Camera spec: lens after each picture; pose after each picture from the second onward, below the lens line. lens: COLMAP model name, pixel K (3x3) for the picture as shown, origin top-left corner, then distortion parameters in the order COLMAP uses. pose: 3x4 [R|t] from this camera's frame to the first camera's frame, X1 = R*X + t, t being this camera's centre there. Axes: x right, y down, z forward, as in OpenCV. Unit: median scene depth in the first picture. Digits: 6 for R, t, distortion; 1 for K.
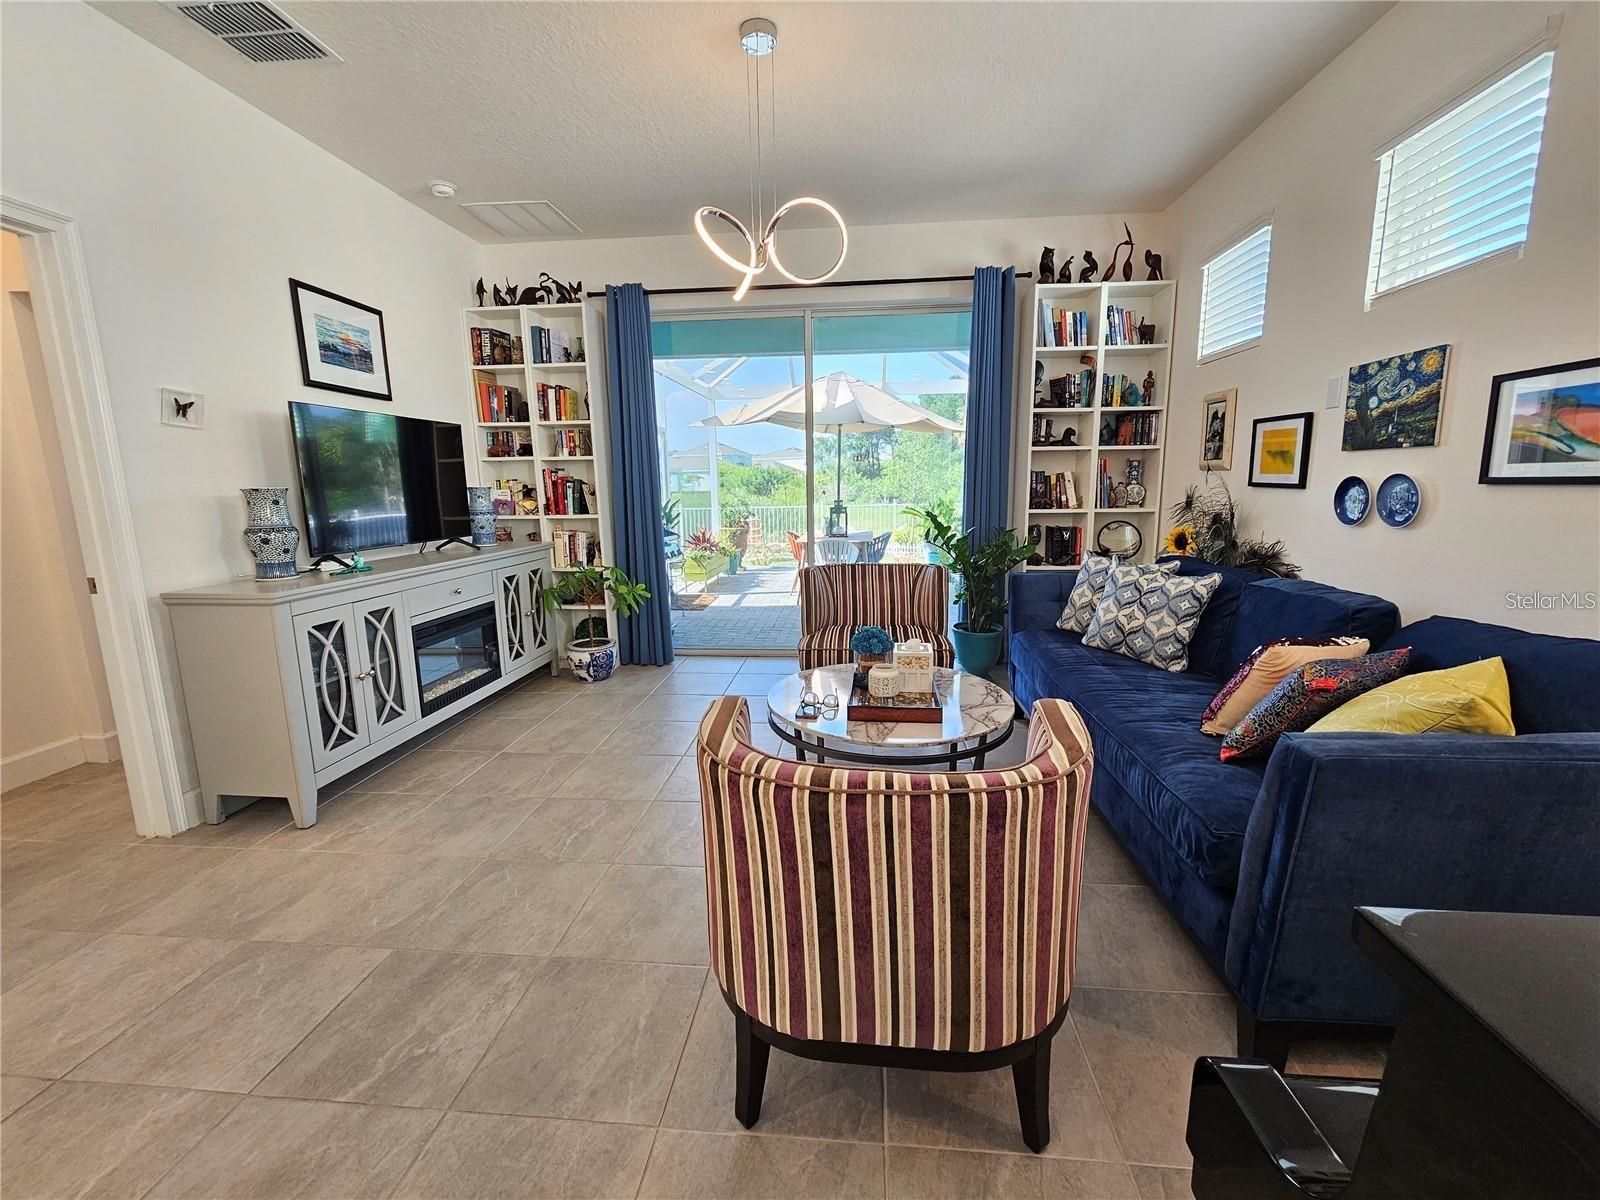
lens RADIAL K [[655.9, 0, 801.8], [0, 655.9, 597.0], [0, 0, 1]] dist [0.000388, 0.000008]
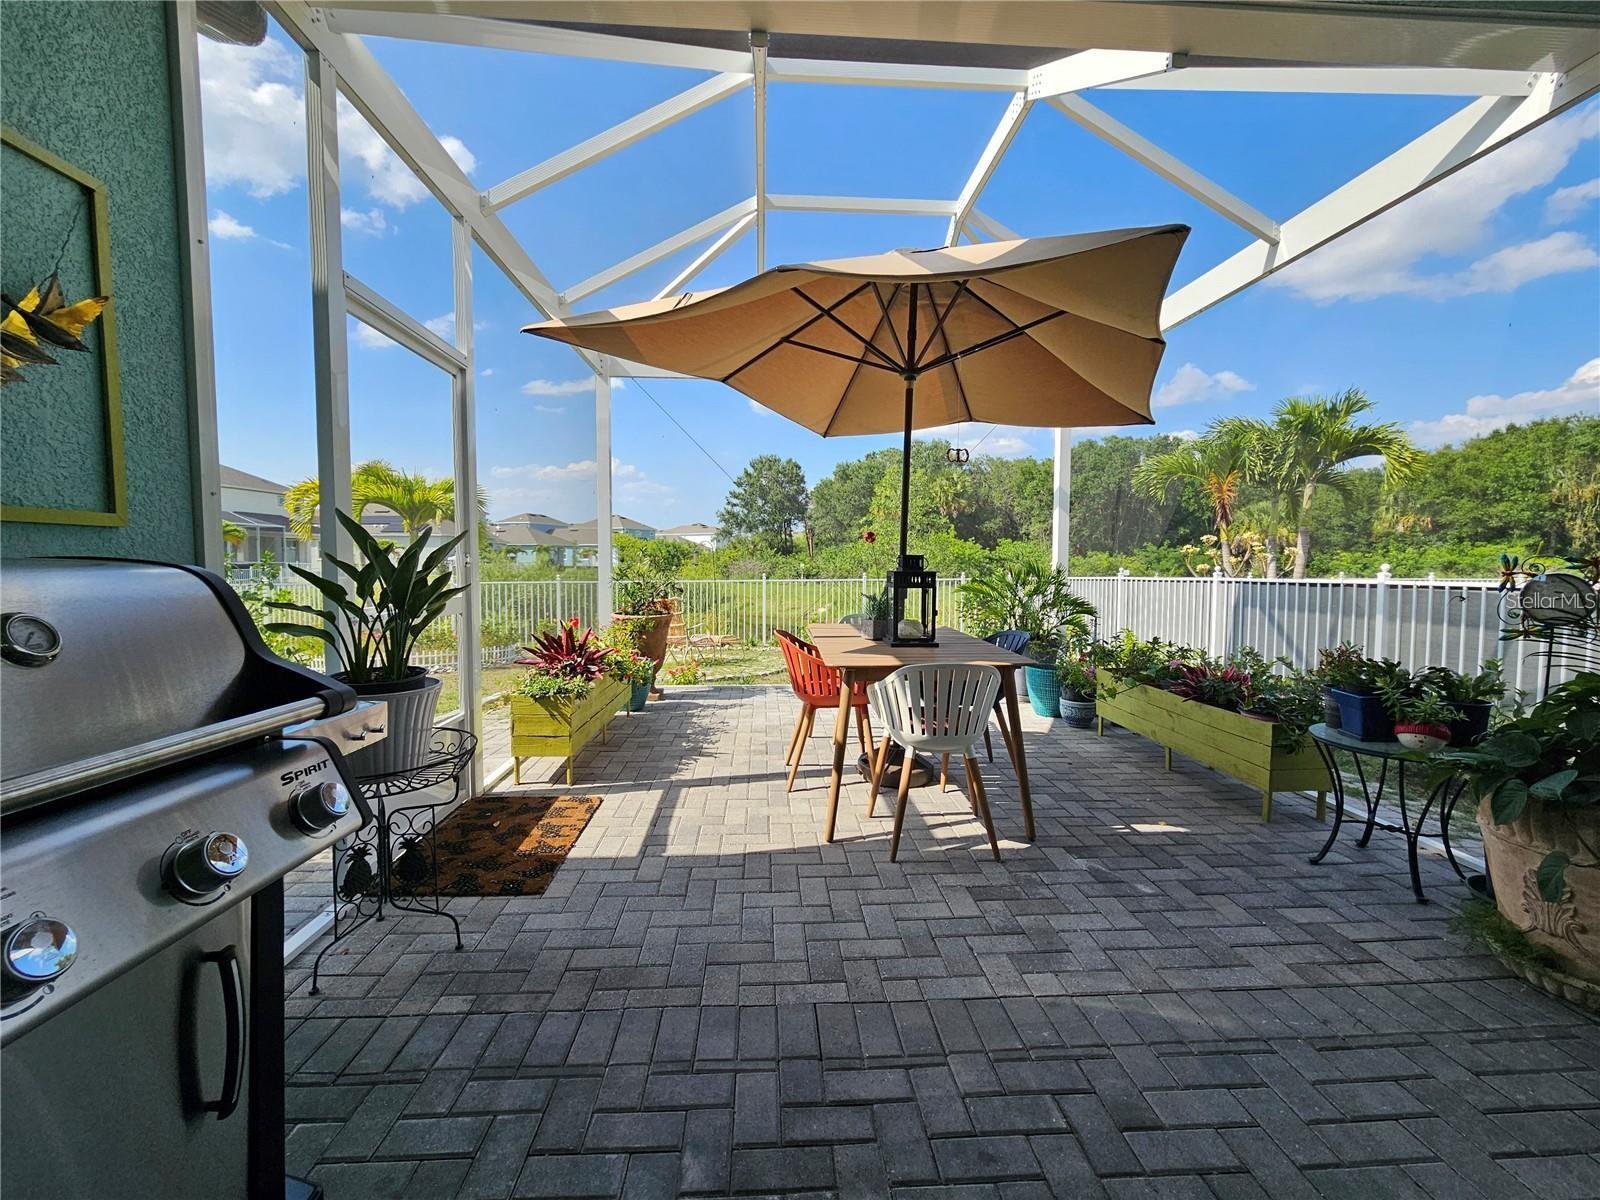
lens RADIAL K [[655.9, 0, 803.2], [0, 655.9, 598.6], [0, 0, 1]] dist [0.000388, 0.000008]
pose [[0.988684, 0.010030, 0.149676, -0.057922], [0.007436, 0.993259, -0.115681, -0.060008], [-0.149827, 0.115485, 0.981945, 0.497383]]
